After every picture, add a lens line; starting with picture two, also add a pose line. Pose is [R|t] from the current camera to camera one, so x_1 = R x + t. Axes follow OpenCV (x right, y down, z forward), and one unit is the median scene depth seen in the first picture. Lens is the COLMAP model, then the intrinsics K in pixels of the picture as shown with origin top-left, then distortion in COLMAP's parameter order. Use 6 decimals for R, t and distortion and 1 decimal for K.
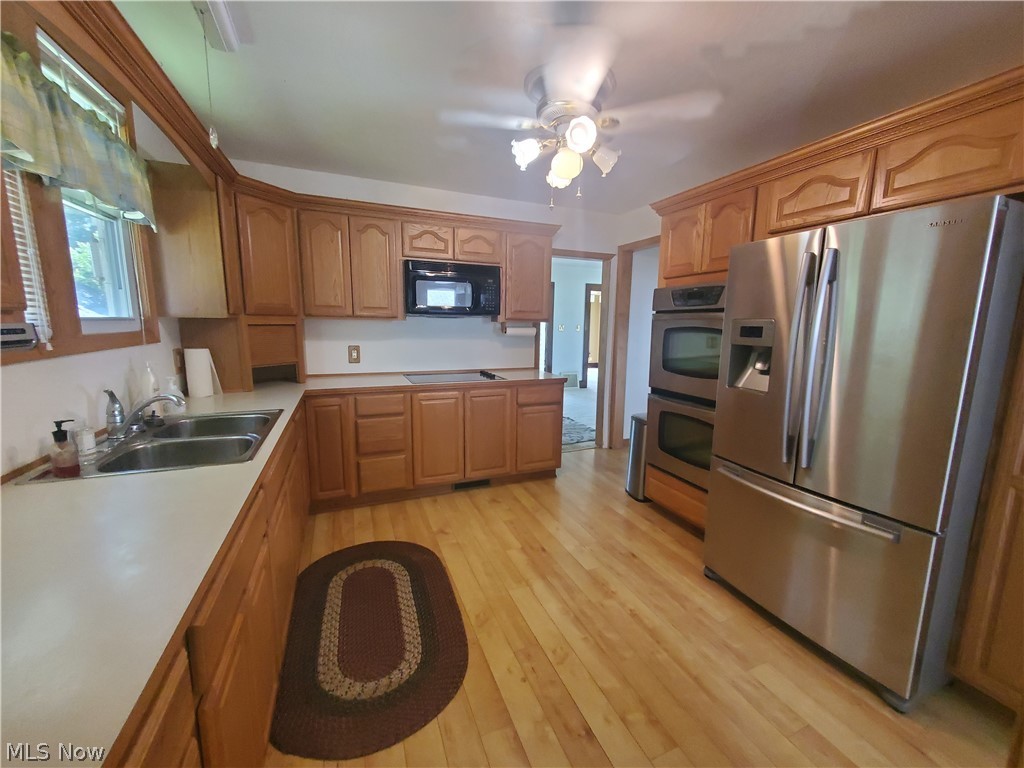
lens RADIAL K [[404.2, 0, 515.0], [0, 404.2, 383.5], [0, 0, 1]] dist [0.006451, -0.001623]
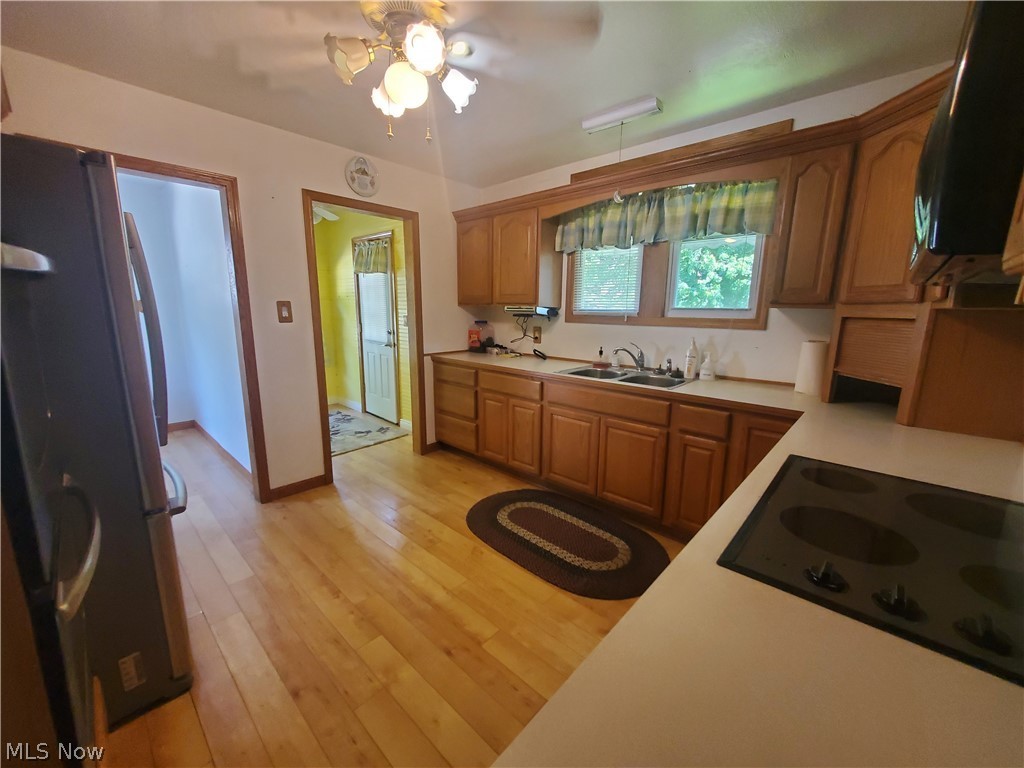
lens RADIAL K [[404.2, 0, 516.4], [0, 404.2, 382.5], [0, 0, 1]] dist [0.006451, -0.001623]
pose [[-0.905092, 0.050891, -0.422159, 0.277489], [-0.093072, 0.945027, 0.313466, -0.265786], [0.414904, 0.323007, -0.850600, 1.802863]]
